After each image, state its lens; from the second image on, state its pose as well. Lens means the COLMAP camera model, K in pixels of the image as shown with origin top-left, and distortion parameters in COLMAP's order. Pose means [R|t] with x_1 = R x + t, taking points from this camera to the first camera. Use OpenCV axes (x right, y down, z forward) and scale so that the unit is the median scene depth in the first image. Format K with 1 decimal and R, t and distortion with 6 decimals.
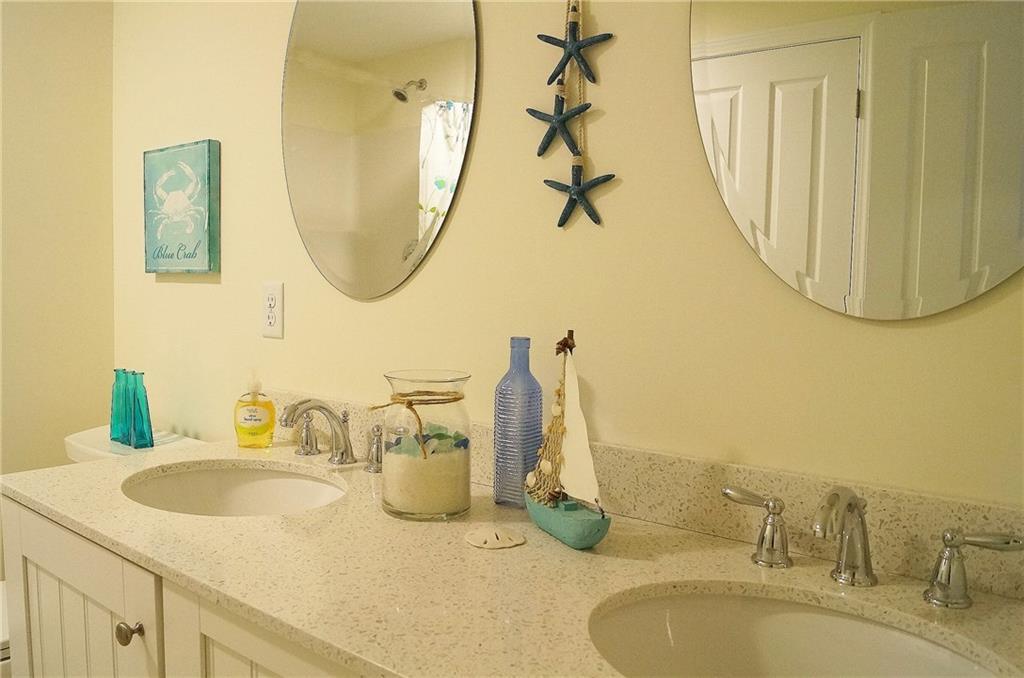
lens RADIAL K [[786.8, 0, 453.0], [0, 786.8, 339.6], [0, 0, 1]] dist [-0.072883, 0.004374]
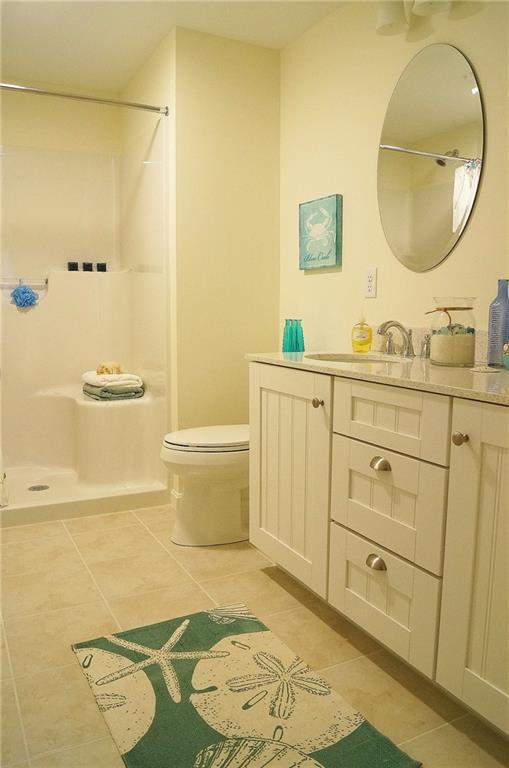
lens RADIAL K [[590.1, 0, 255.7], [0, 590.1, 408.2], [0, 0, 1]] dist [-0.072883, 0.004374]
pose [[0.935095, 0.037515, -0.352406, 0.020252], [-0.007049, 0.996154, 0.087338, 0.136304], [0.354327, -0.079185, 0.931763, -0.425657]]
